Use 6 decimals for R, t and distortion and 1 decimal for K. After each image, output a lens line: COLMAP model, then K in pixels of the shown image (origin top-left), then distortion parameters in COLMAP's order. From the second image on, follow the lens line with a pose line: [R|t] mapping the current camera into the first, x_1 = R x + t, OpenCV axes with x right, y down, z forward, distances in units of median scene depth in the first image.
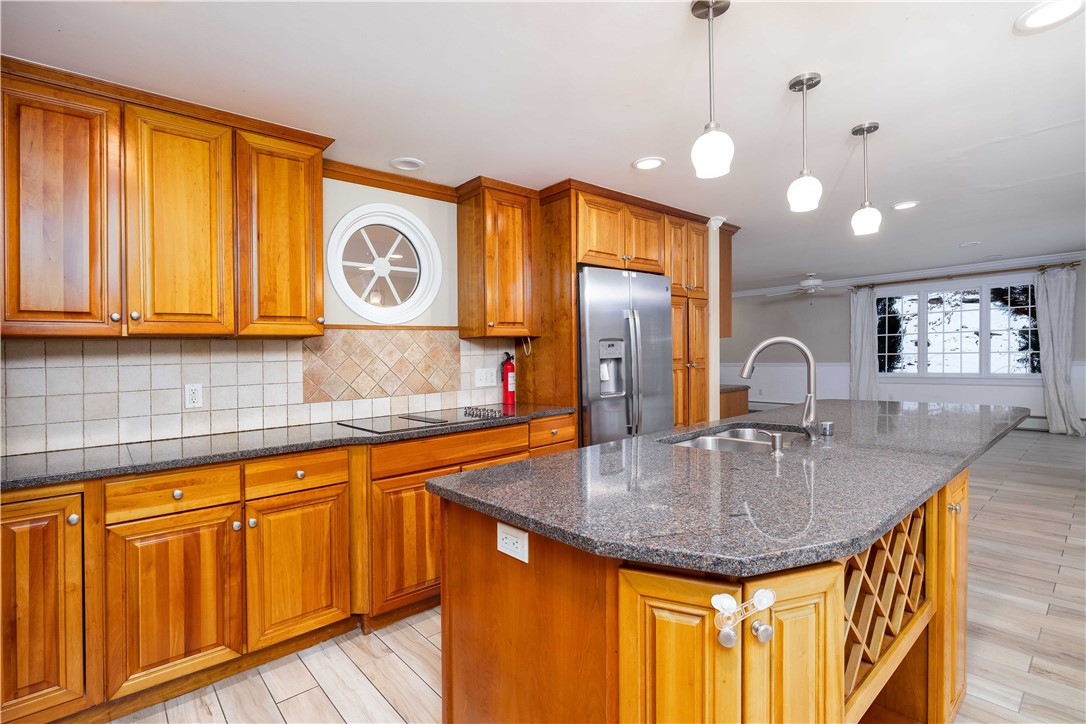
lens RADIAL K [[500.6, 0, 543.0], [0, 500.6, 362.0], [0, 0, 1]] dist [-0.007868, 0.000597]
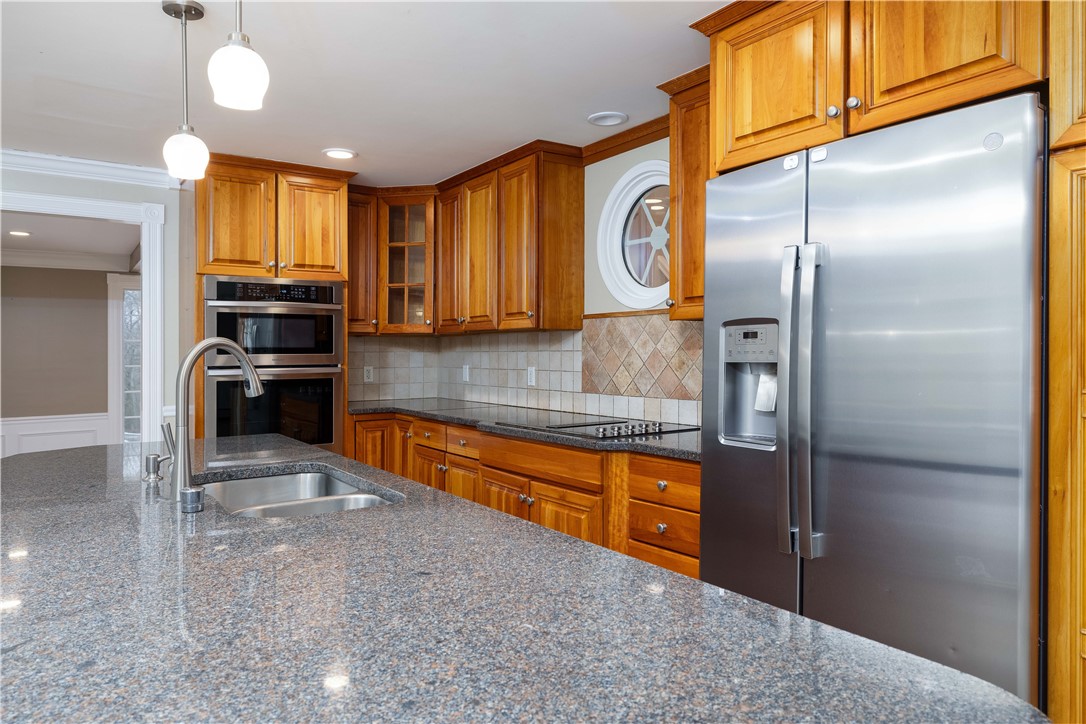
lens RADIAL K [[695.6, 0, 543.0], [0, 695.6, 362.0], [0, 0, 1]] dist [-0.002086, -0.000683]
pose [[-0.107080, 0.045426, -0.993212, 0.923829], [0.000323, 0.998957, 0.045654, -0.044267], [0.994250, 0.004568, -0.106983, 1.053431]]
